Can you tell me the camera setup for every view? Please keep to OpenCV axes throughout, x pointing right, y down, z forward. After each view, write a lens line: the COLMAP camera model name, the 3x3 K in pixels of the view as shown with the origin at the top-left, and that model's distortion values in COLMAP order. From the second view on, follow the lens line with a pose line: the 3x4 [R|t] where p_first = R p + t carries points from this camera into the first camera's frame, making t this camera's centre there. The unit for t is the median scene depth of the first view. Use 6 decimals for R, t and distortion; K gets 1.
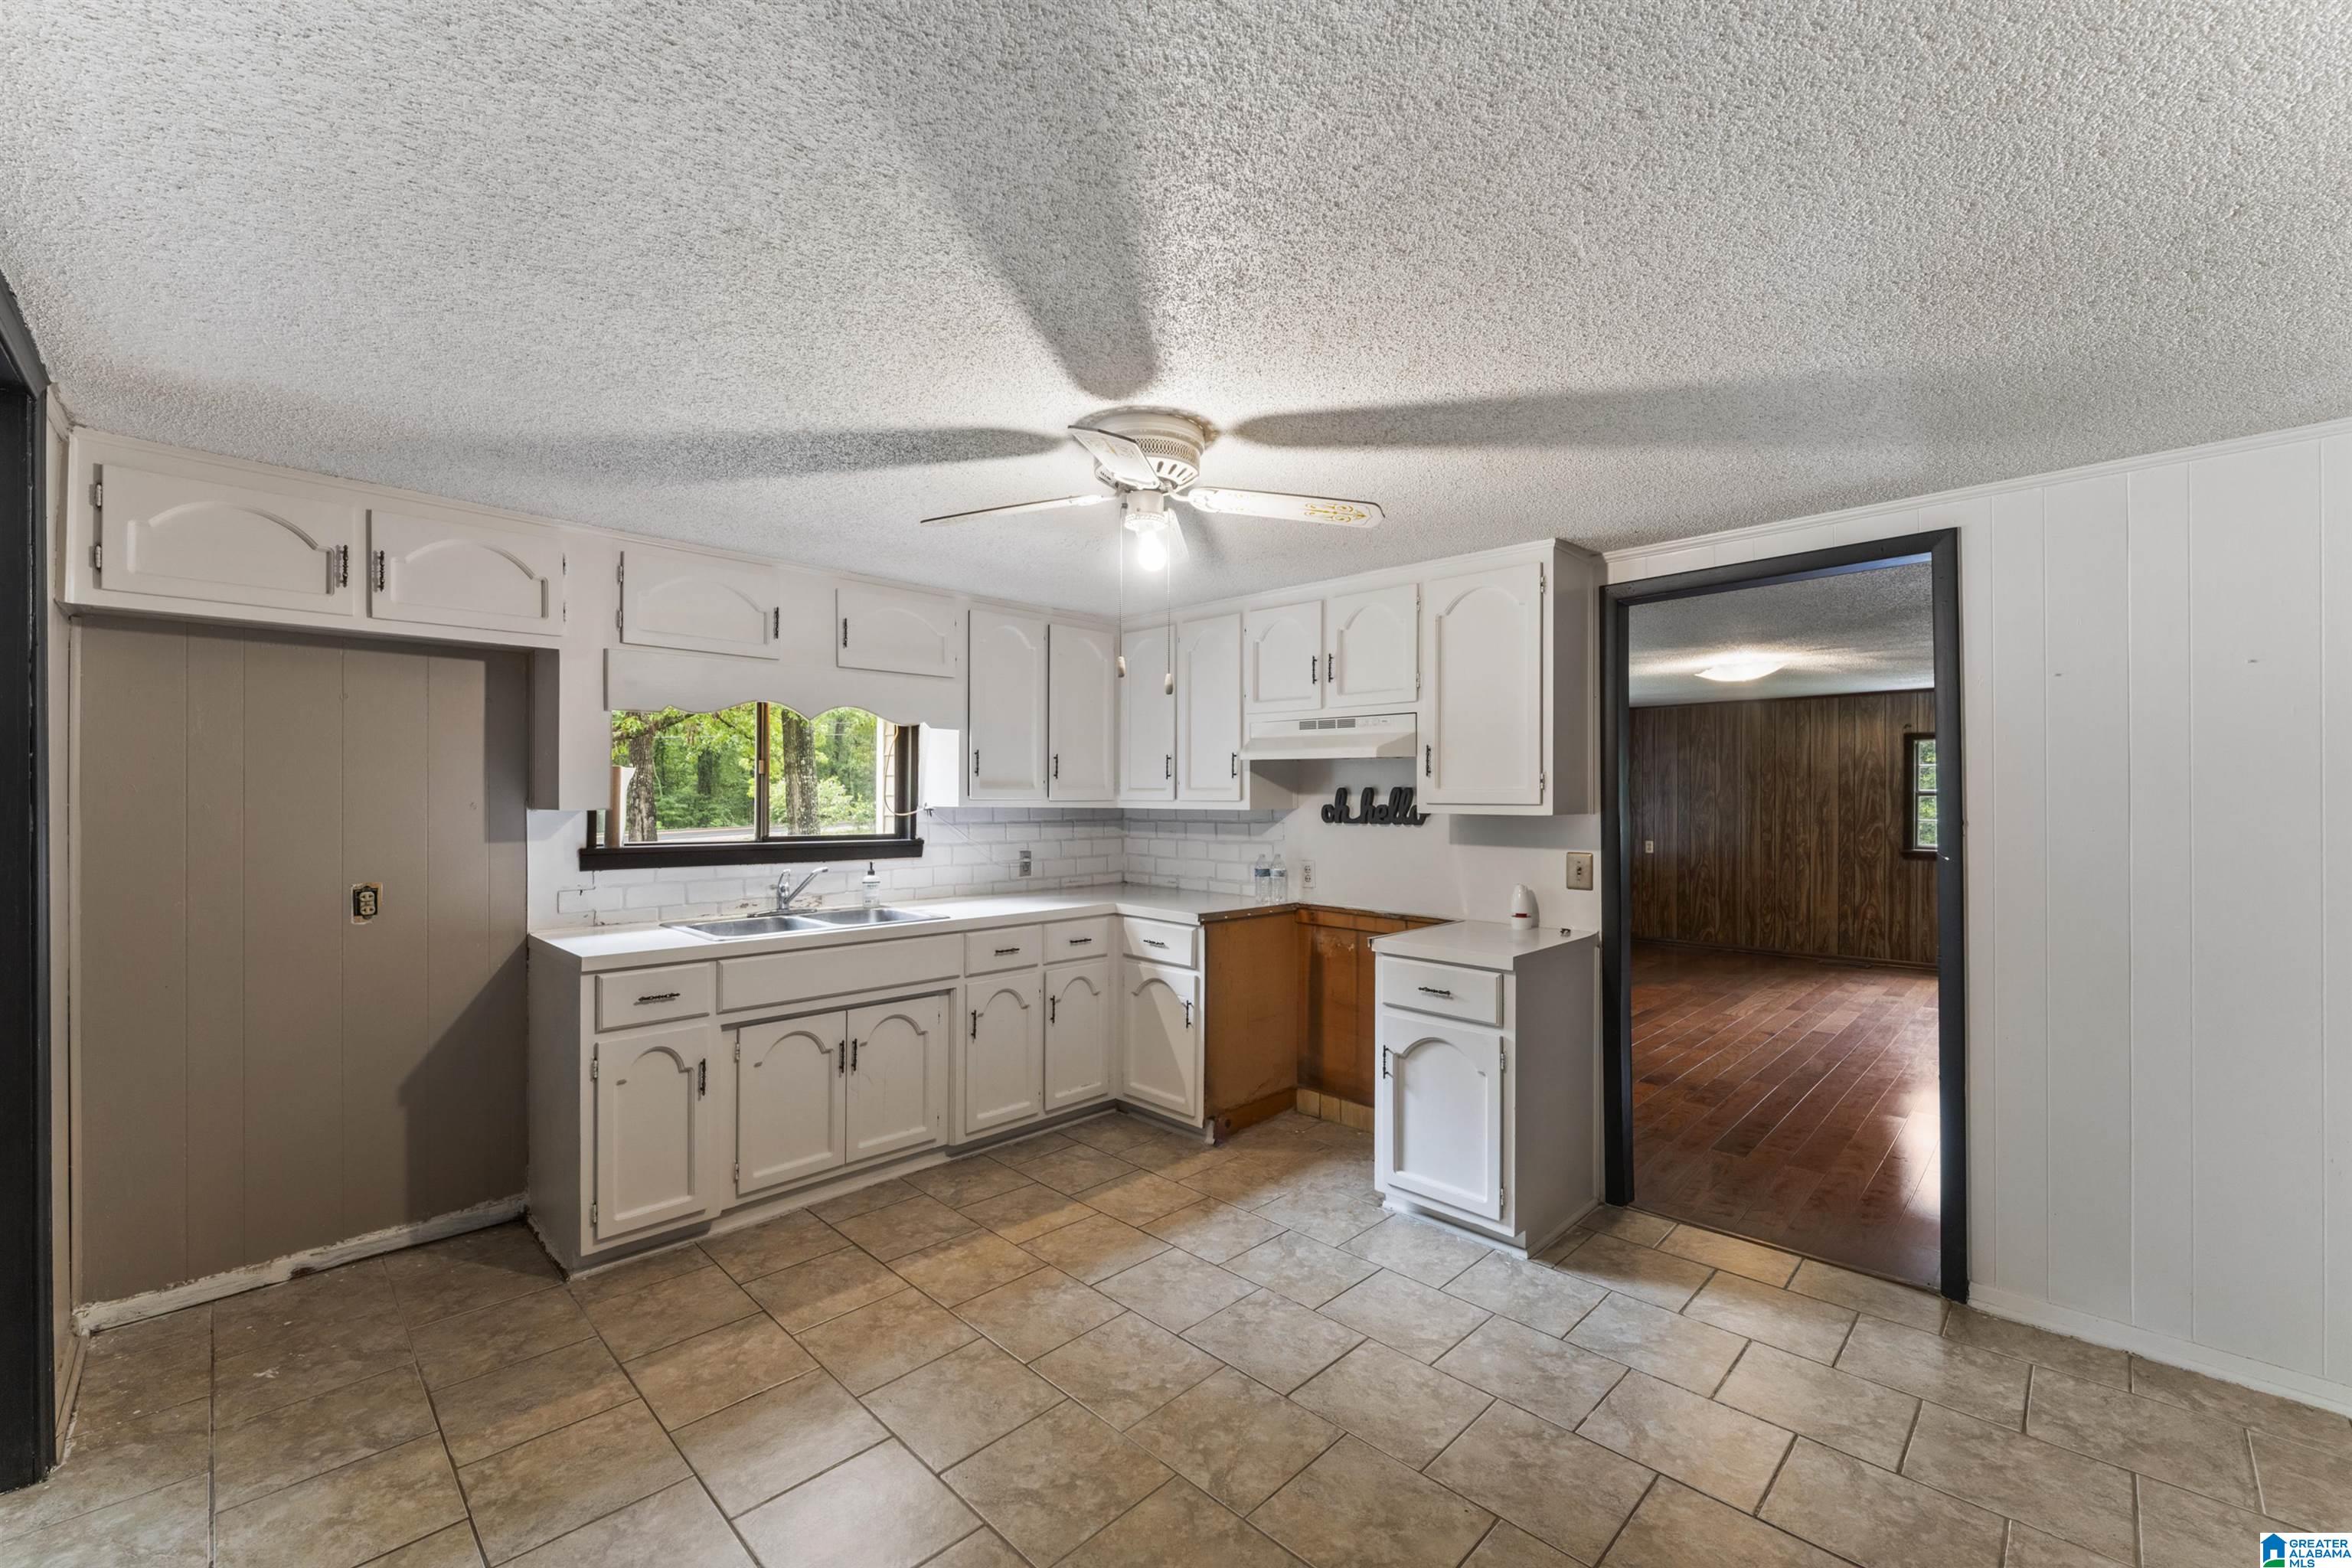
lens RADIAL K [[958.0, 0, 1179.4], [0, 958.0, 792.6], [0, 0, 1]] dist [-0.006290, 0.001830]
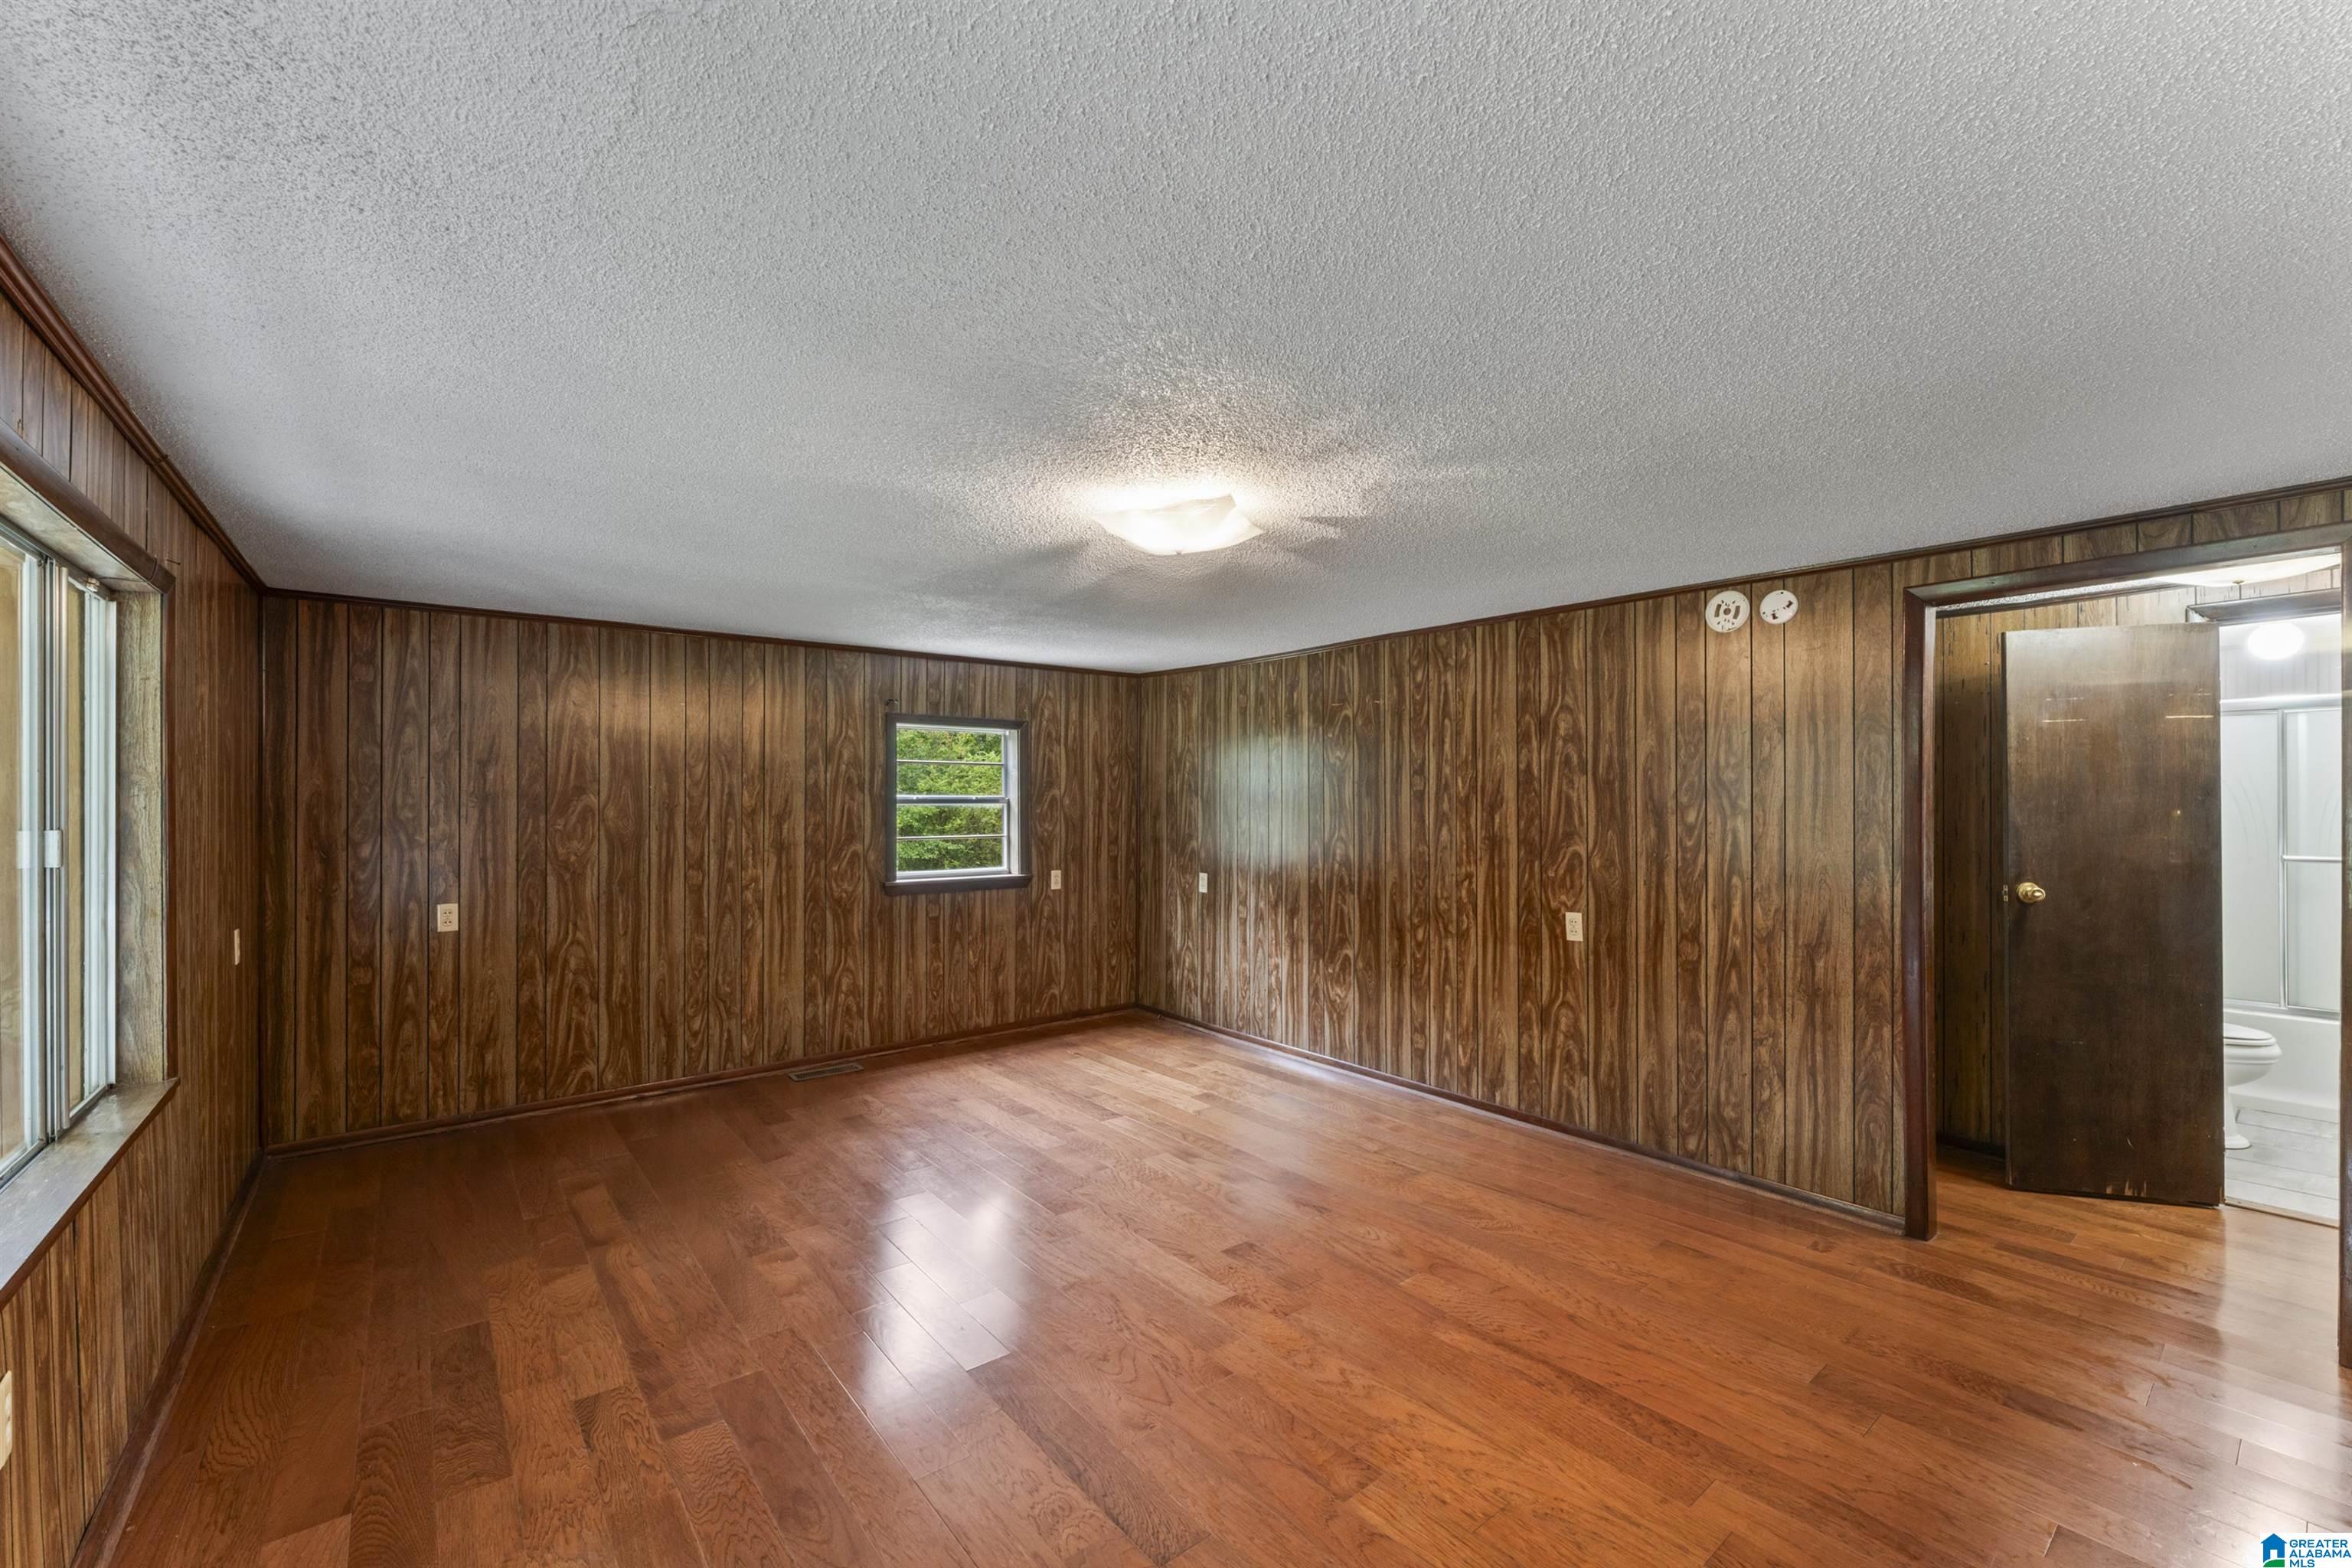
lens RADIAL K [[958.0, 0, 1177.3], [0, 958.0, 793.4], [0, 0, 1]] dist [-0.006290, 0.001830]
pose [[0.119446, 0.008206, 0.992807, 0.195839], [-0.001658, 0.999966, -0.008065, 0.002761], [-0.992839, -0.000683, 0.119456, 1.400471]]
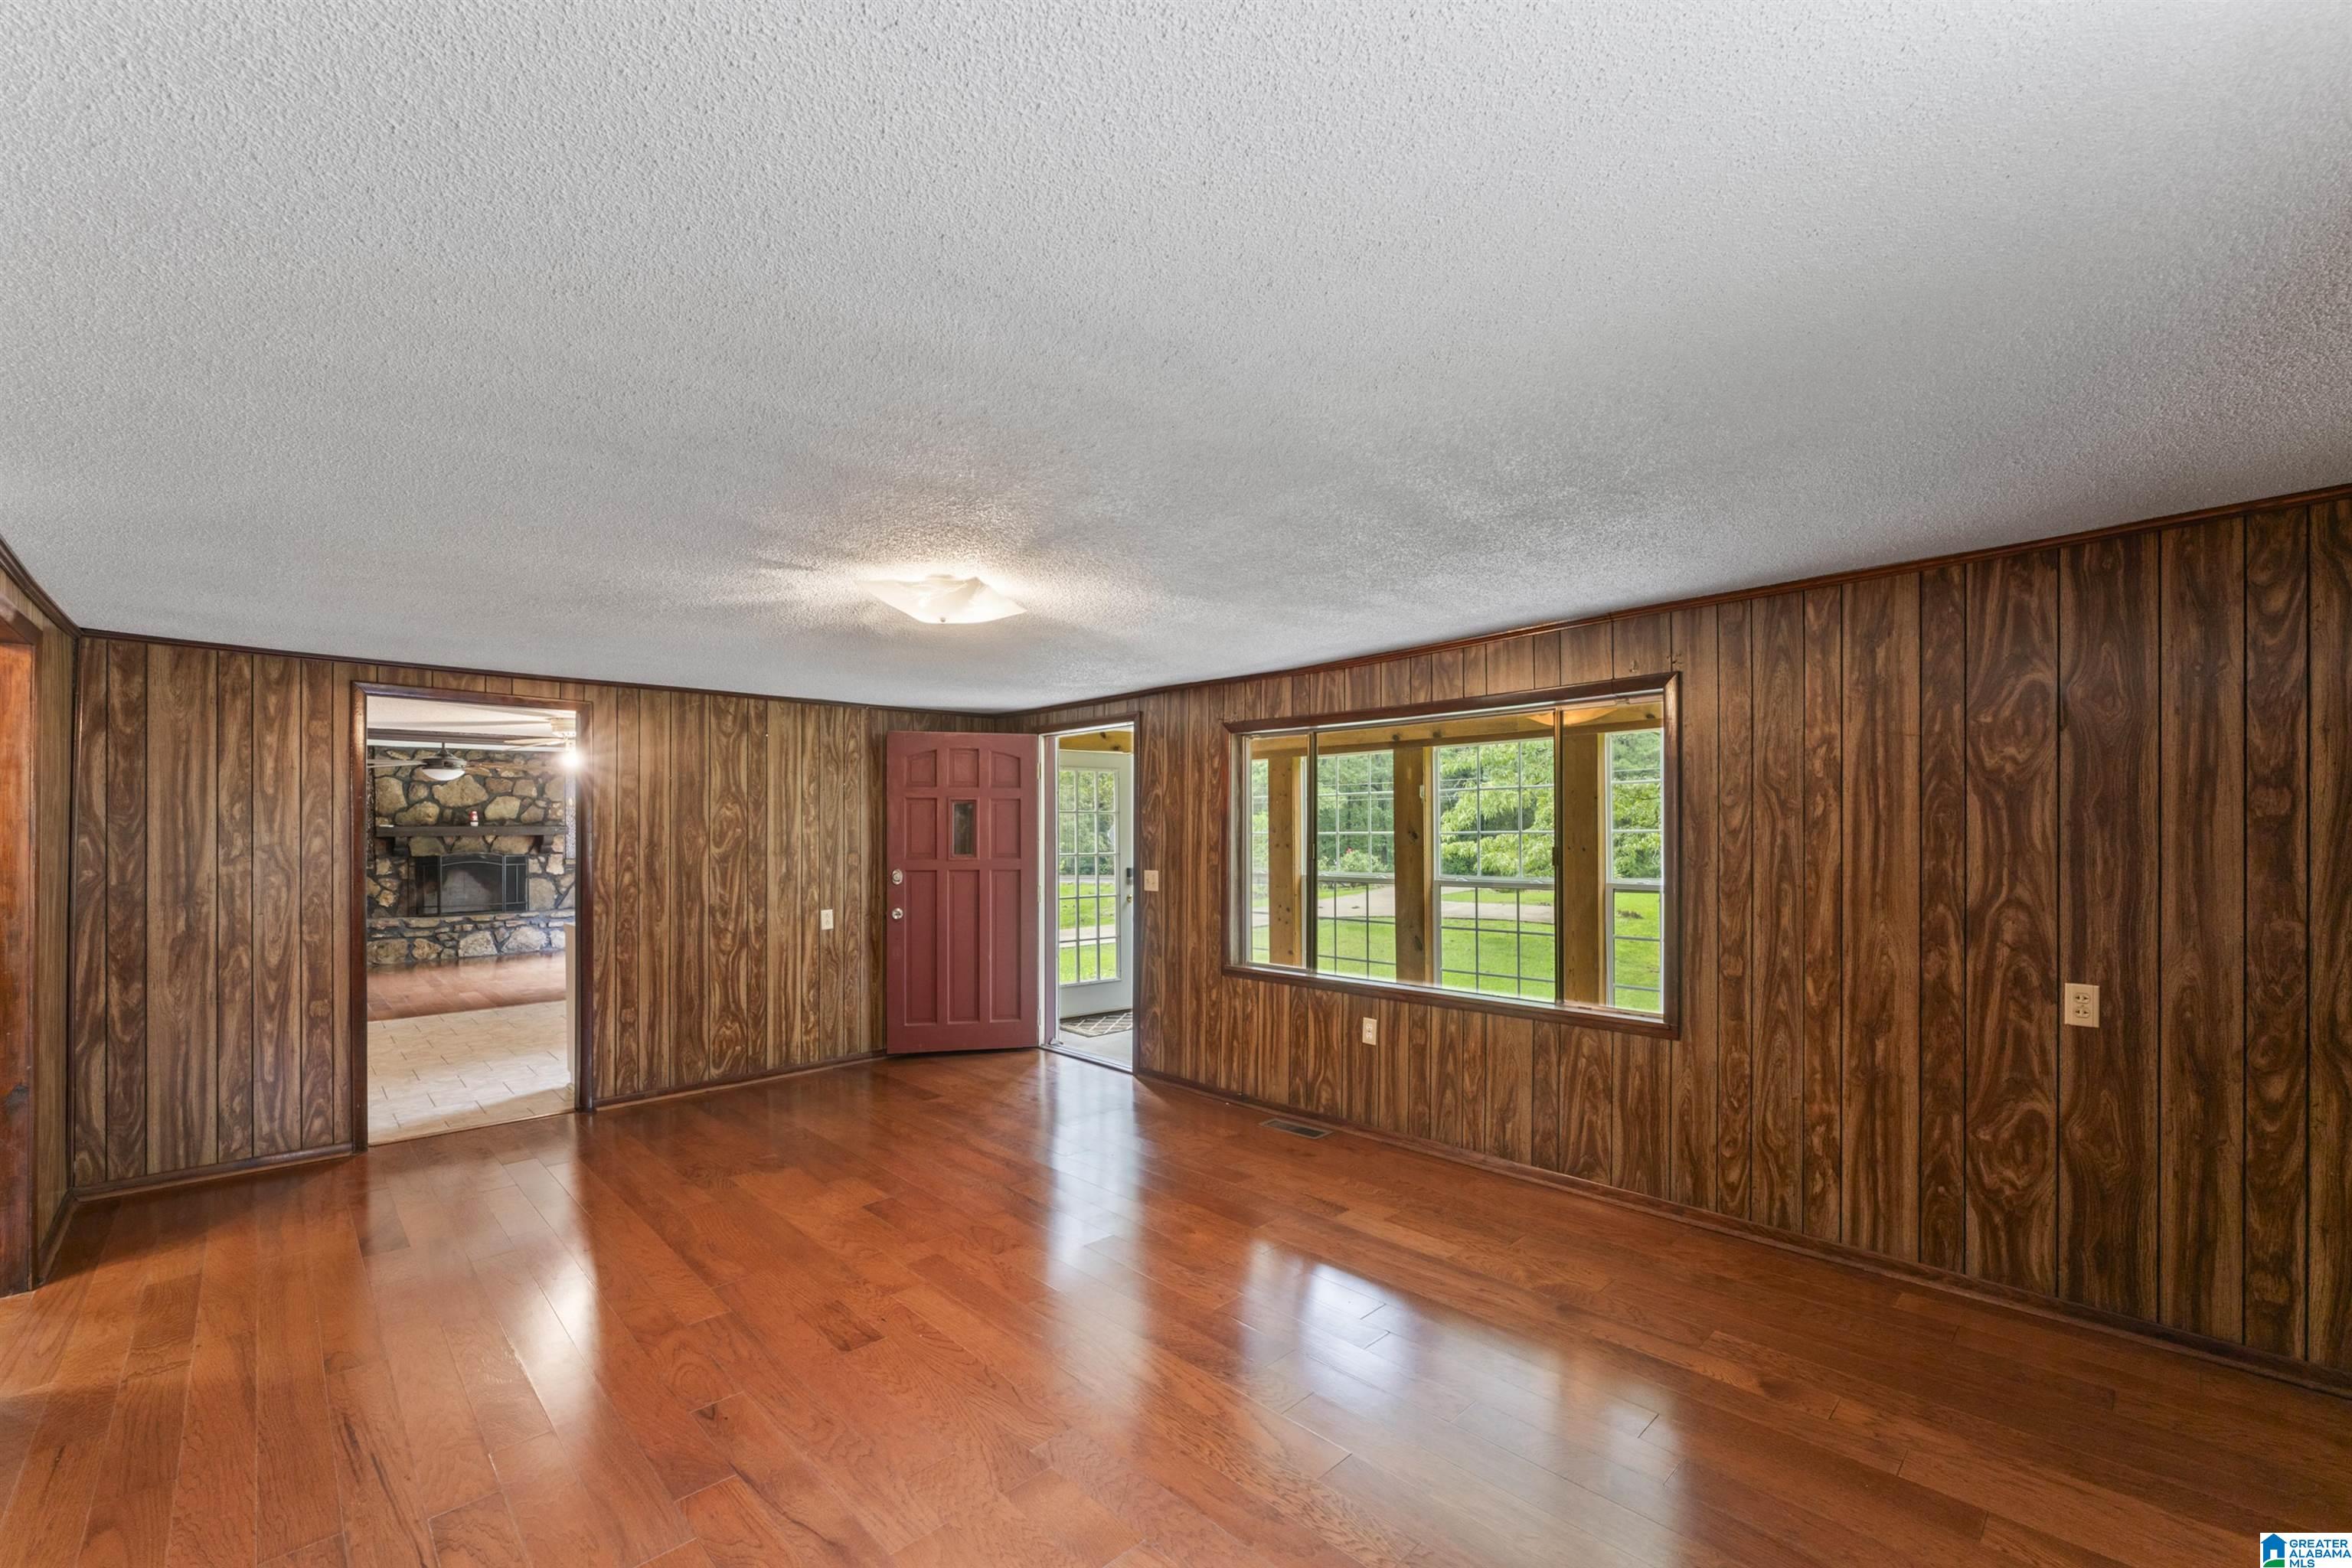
lens RADIAL K [[958.0, 0, 1159.0], [0, 958.0, 829.7], [0, 0, 1]] dist [-0.006290, 0.001830]
pose [[-0.042058, -0.003167, -0.999110, 1.646013], [0.010037, 0.999943, -0.003592, 0.001631], [0.999065, -0.010180, -0.042023, 1.688157]]
